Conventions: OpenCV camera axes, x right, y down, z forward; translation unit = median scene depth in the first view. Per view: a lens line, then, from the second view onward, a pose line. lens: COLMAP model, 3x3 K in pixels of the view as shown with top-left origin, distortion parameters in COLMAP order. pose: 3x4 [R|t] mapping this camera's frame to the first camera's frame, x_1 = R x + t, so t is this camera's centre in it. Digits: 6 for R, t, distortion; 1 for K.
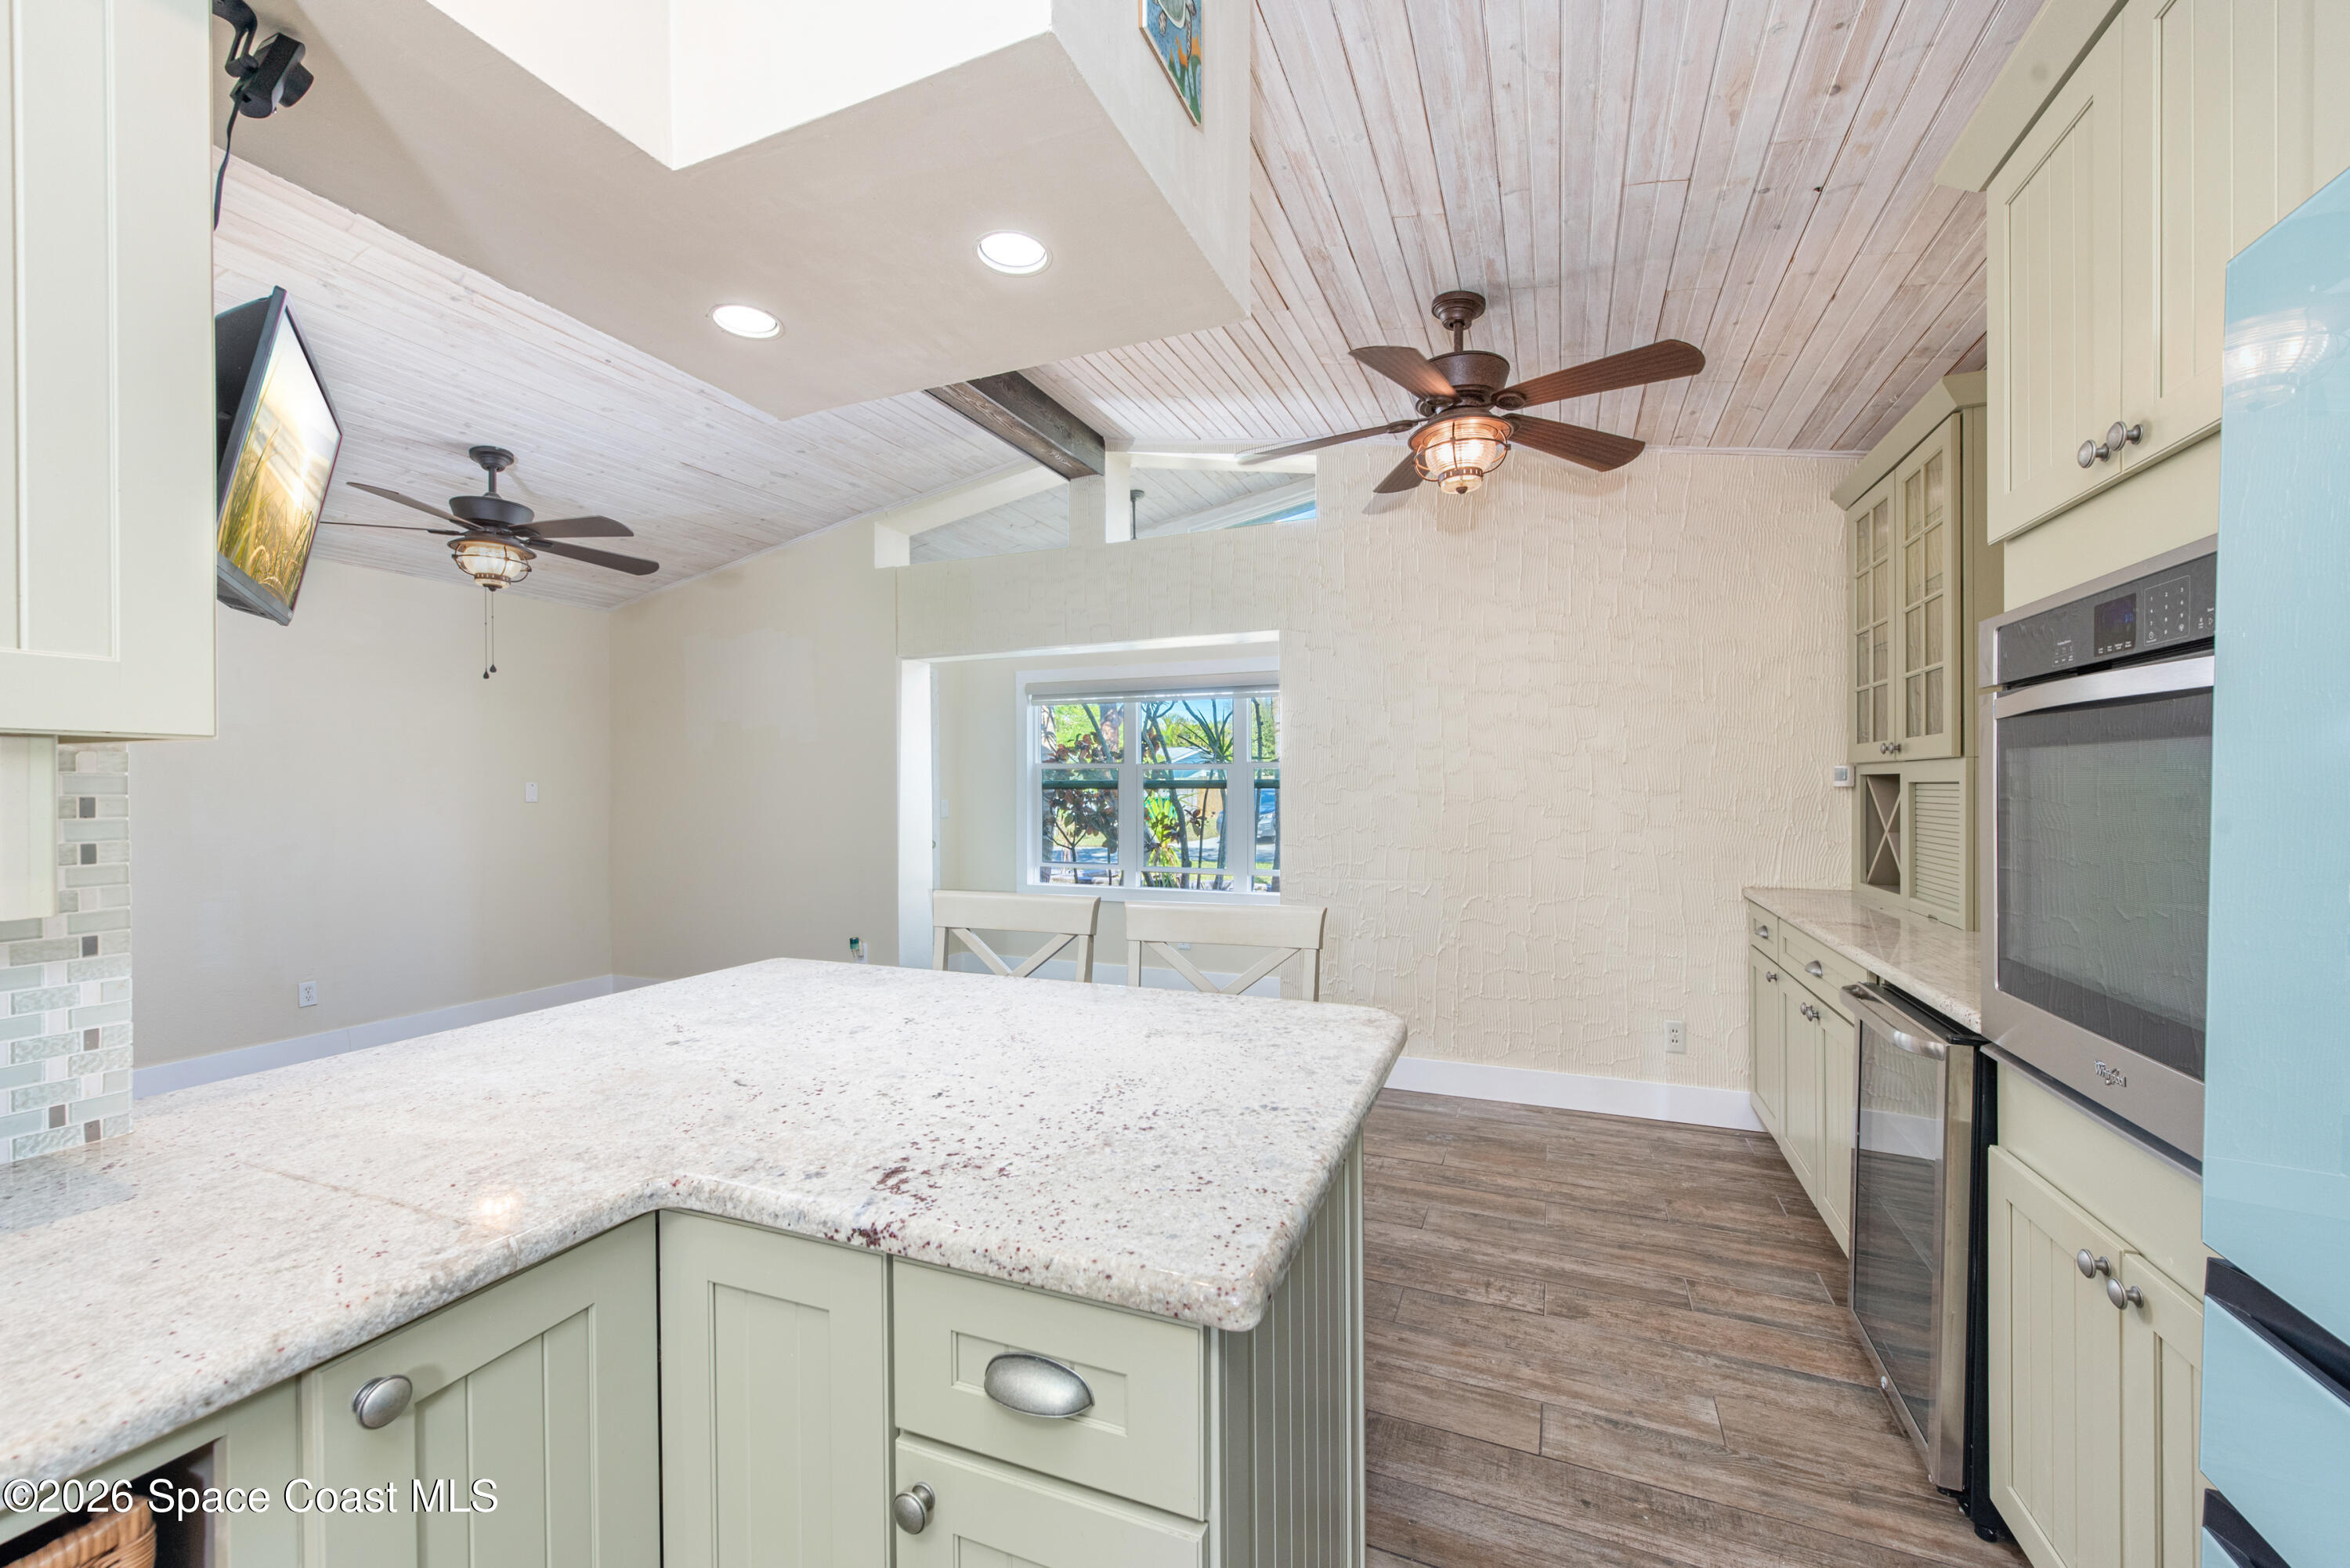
lens RADIAL K [[917.2, 0, 1179.9], [0, 917.2, 791.8], [0, 0, 1]] dist [0.014091, -0.007300]
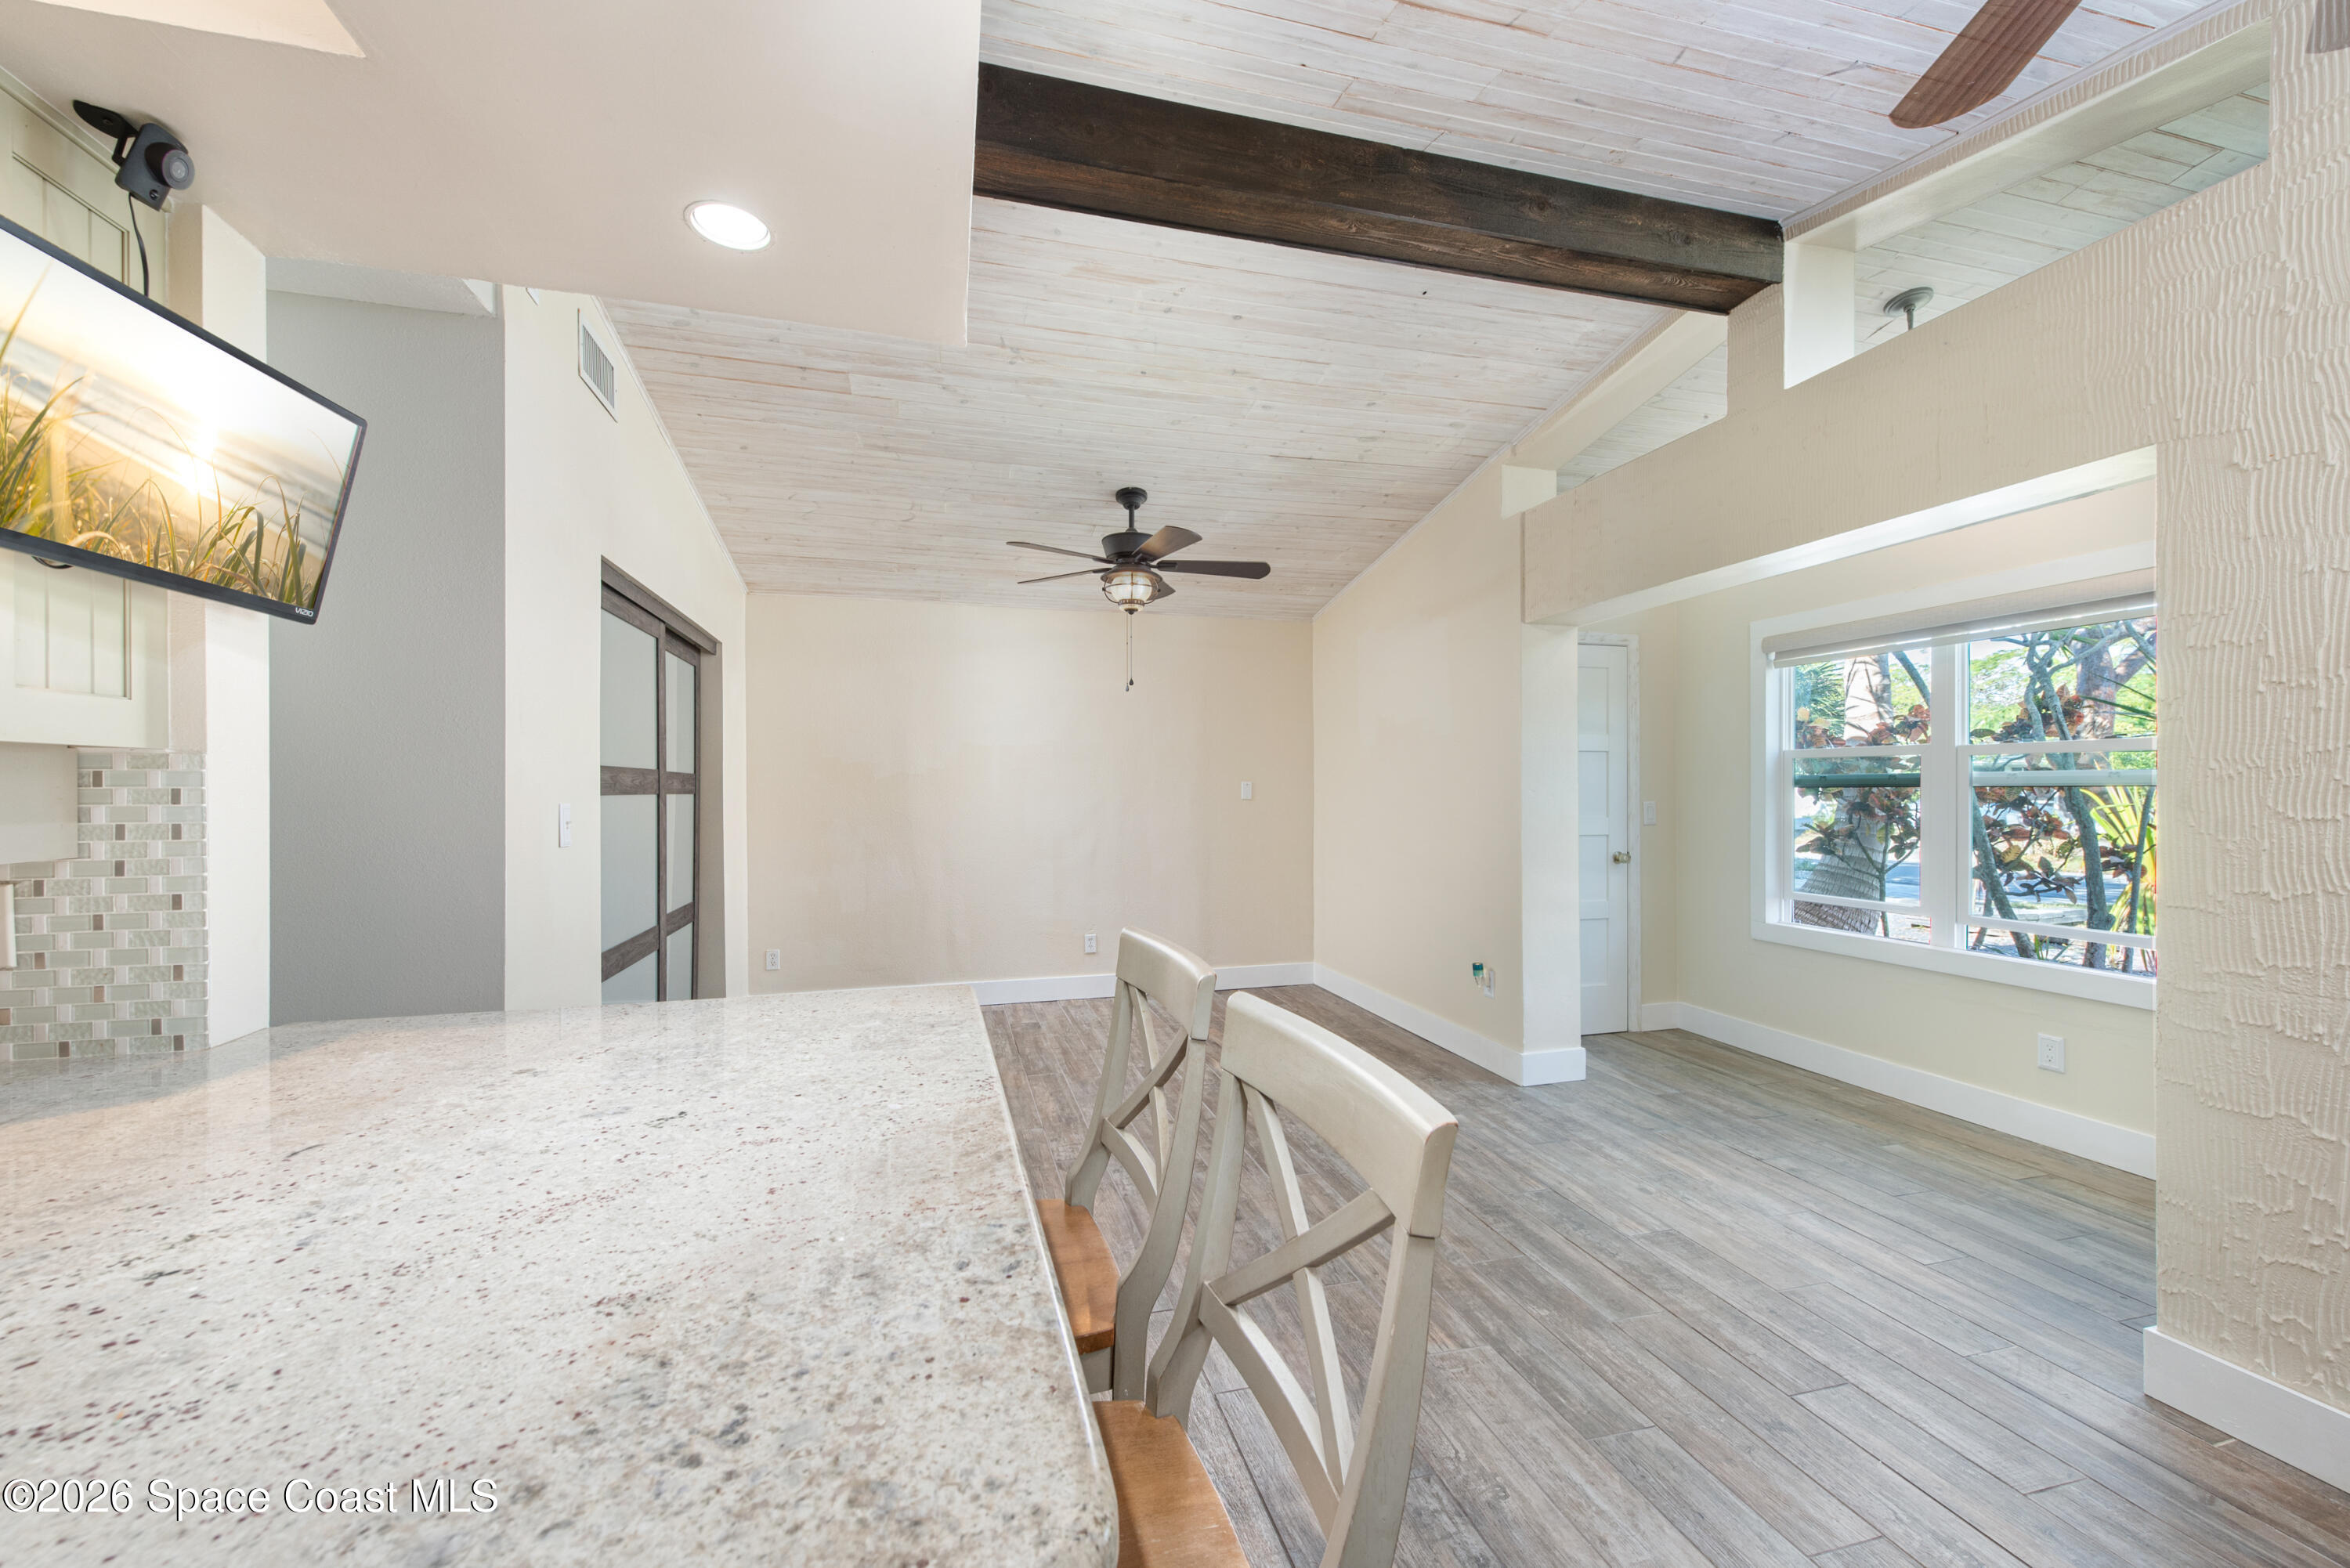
lens RADIAL K [[917.2, 0, 1179.9], [0, 917.2, 791.8], [0, 0, 1]] dist [0.014091, -0.007300]
pose [[0.611241, 0.003531, -0.791436, 0.194304], [-0.003407, 0.999993, 0.001830, 0.000839], [0.791437, 0.001577, 0.611249, 0.351945]]
